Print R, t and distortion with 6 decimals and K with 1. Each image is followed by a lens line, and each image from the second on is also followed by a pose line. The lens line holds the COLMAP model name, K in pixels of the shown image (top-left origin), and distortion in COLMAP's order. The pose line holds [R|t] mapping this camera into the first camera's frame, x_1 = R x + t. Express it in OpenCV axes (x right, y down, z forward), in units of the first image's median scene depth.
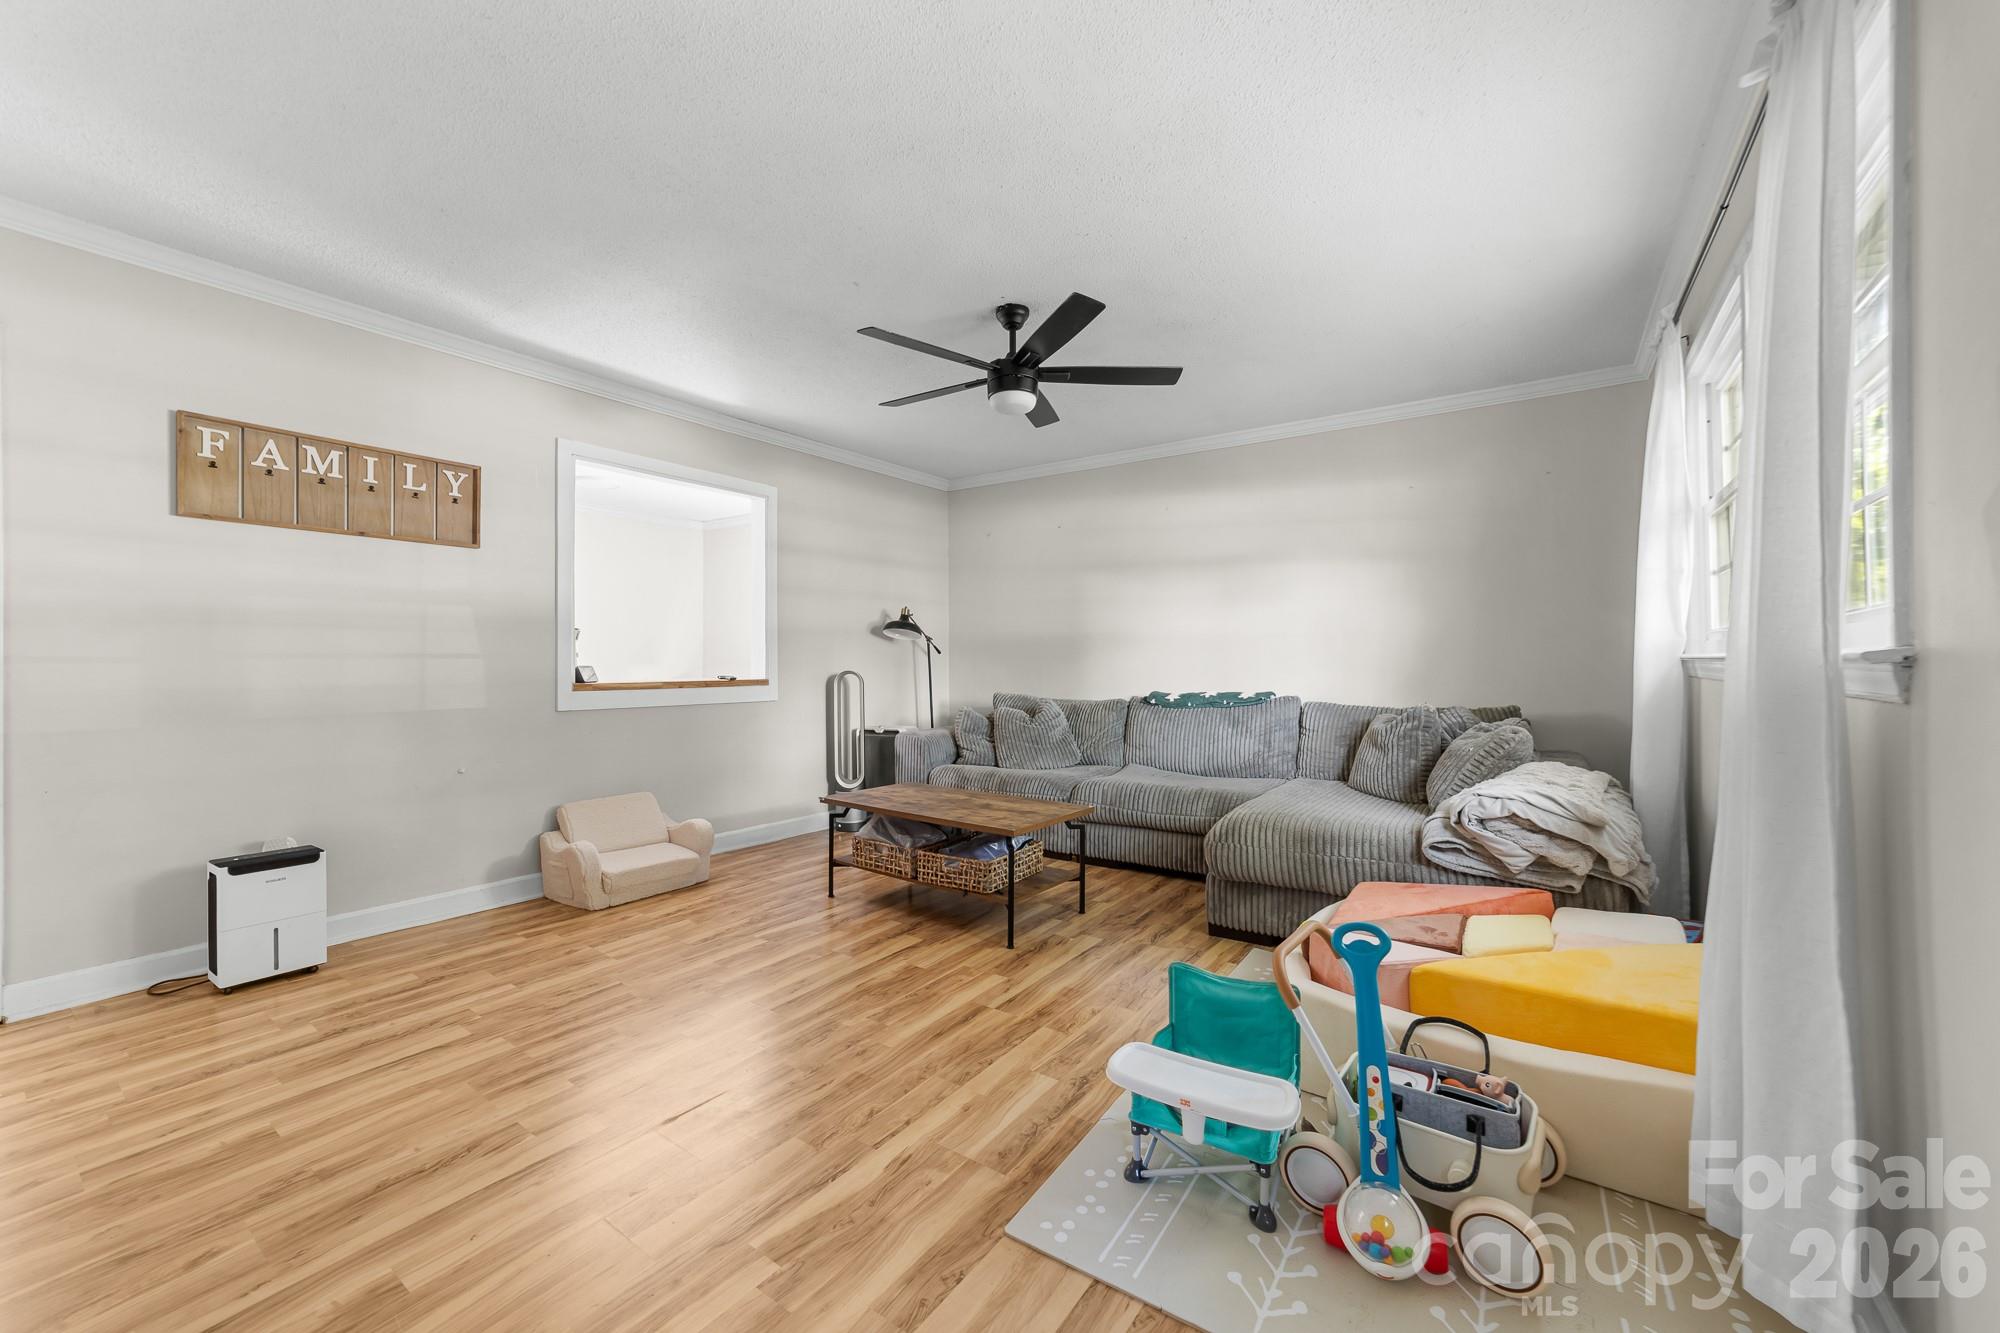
lens RADIAL K [[781.8, 0, 992.5], [0, 781.8, 647.4], [0, 0, 1]] dist [-0.001028, 0.000183]
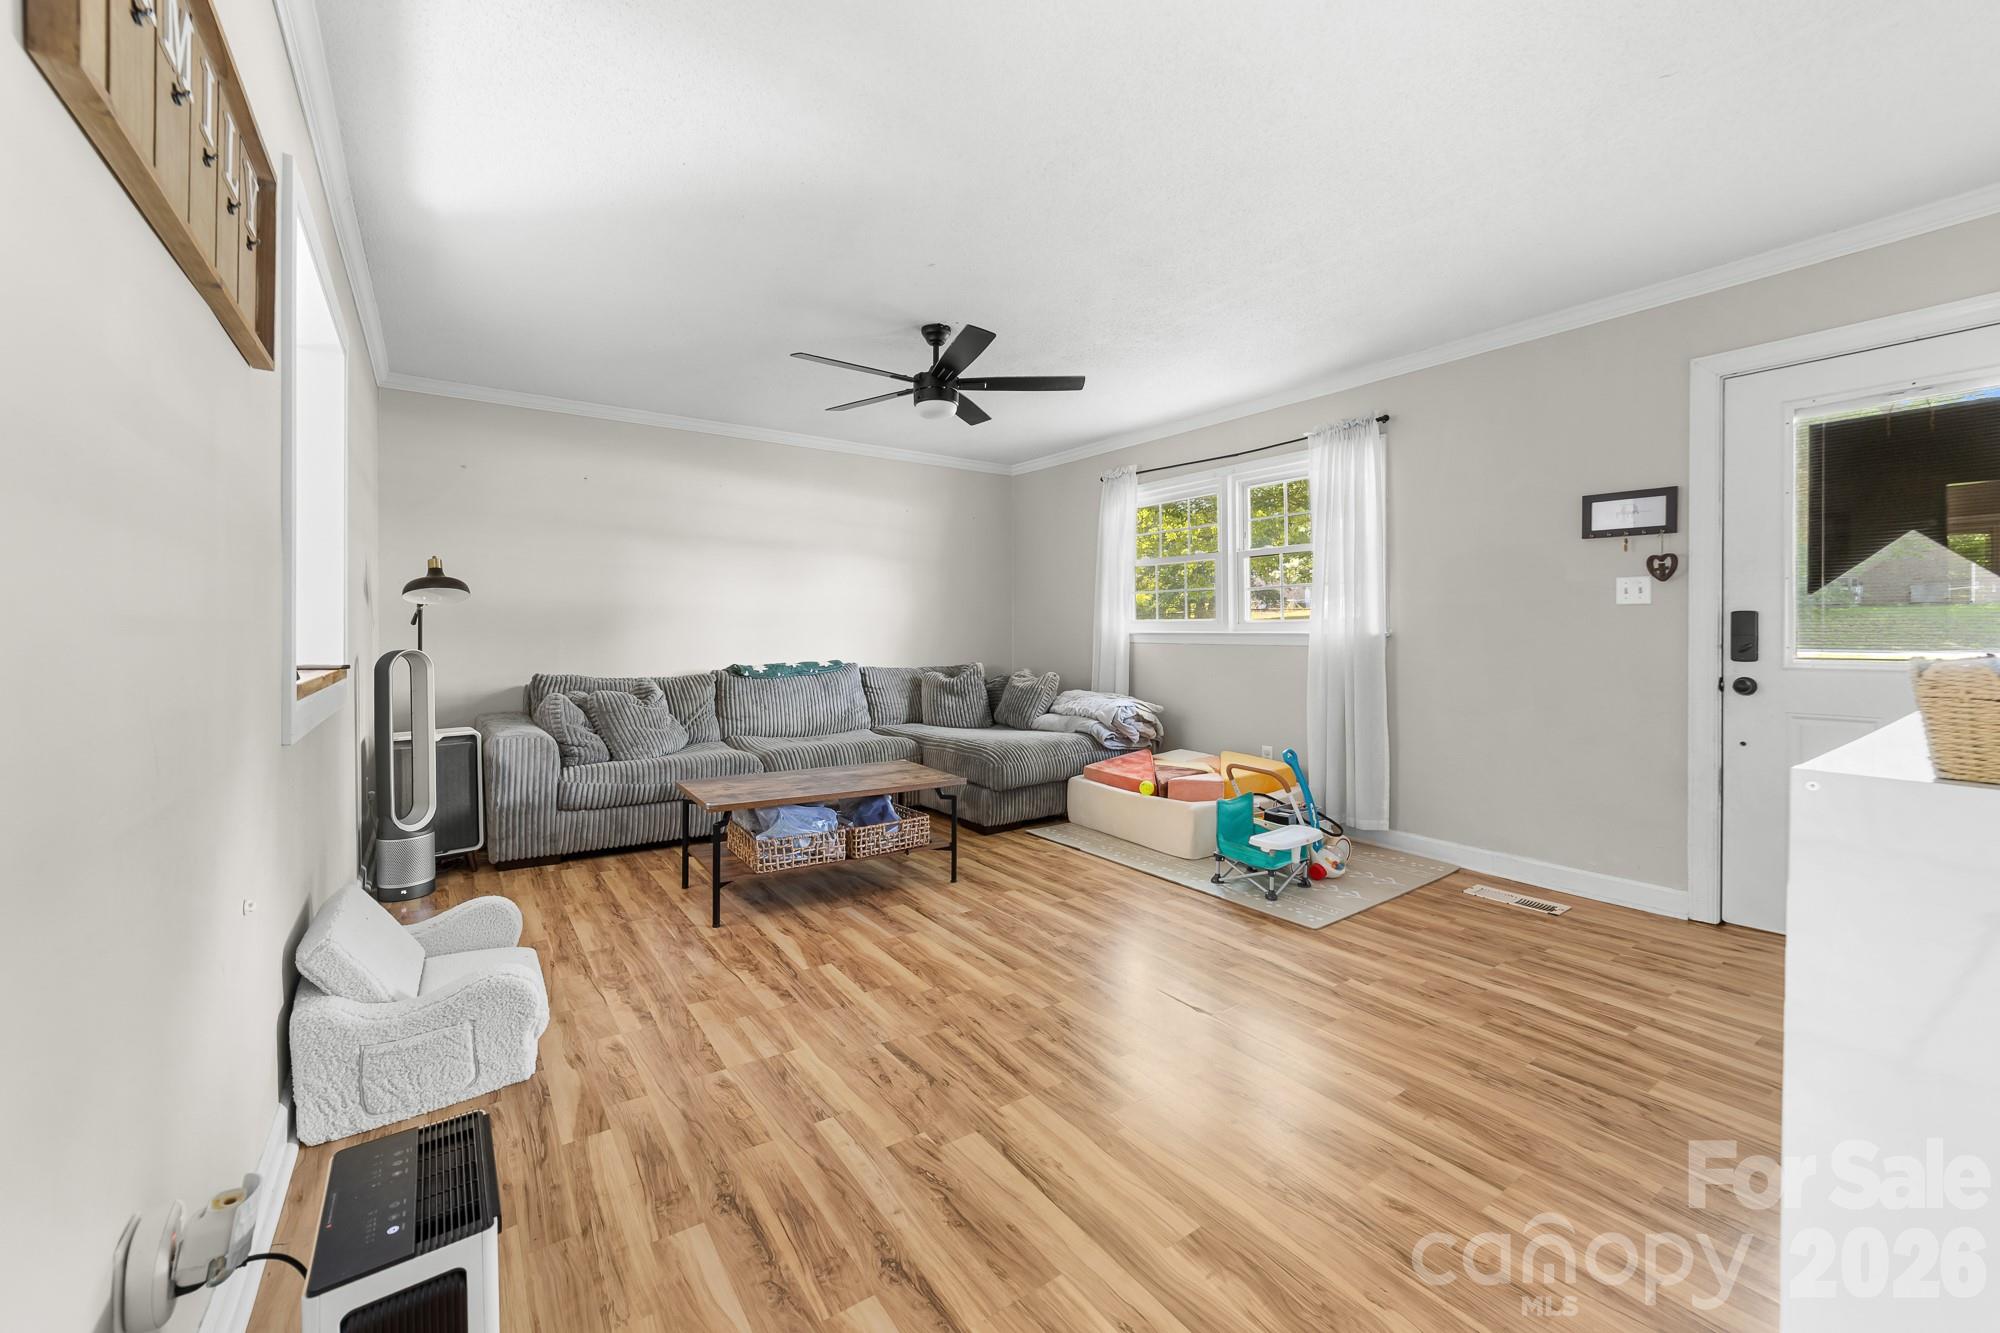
lens RADIAL K [[765.3, 0, 1003.4], [0, 765.3, 645.0], [0, 0, 1]] dist [-0.002453, -0.000019]
pose [[0.325804, -0.009958, 0.945385, -1.018721], [-0.021564, 0.999606, 0.017960, 0.010343], [-0.945191, -0.026237, 0.325461, 0.565593]]
